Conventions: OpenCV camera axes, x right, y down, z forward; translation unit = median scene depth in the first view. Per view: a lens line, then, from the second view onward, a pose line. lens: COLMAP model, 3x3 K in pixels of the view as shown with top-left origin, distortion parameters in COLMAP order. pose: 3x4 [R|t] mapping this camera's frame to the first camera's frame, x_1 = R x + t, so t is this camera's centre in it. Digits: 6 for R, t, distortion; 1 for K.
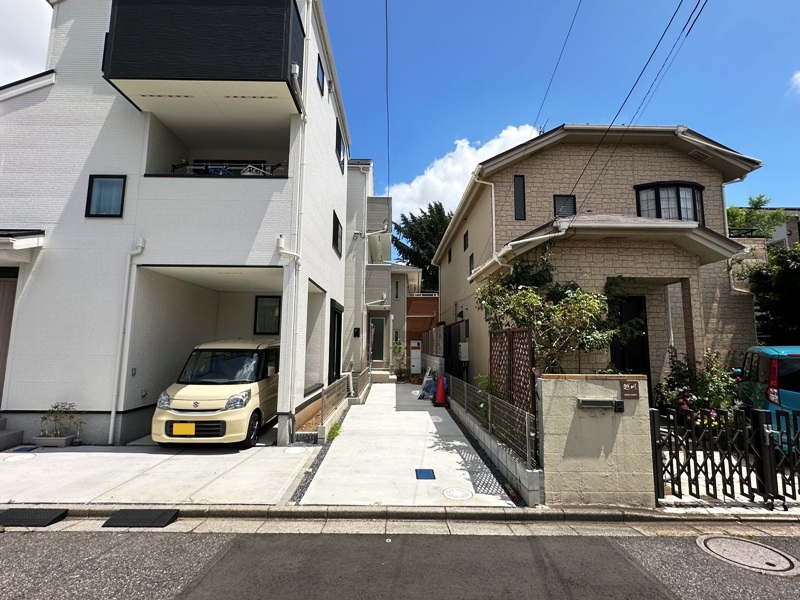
lens RADIAL K [[381.3, 0, 396.7], [0, 381.3, 299.1], [0, 0, 1]] dist [0.000174, -0.001095]
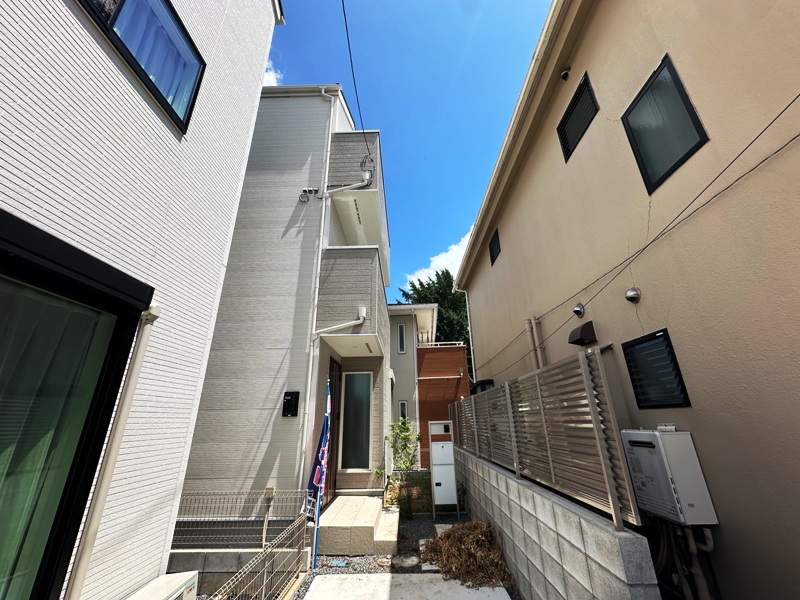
lens RADIAL K [[315.9, 0, 398.7], [0, 315.9, 298.3], [0, 0, 1]] dist [-0.002989, 0.000008]
pose [[0.998996, -0.035556, -0.027262, 0.027823], [0.027779, 0.968925, -0.245790, 0.098549], [0.035155, 0.244786, 0.968940, 0.997985]]
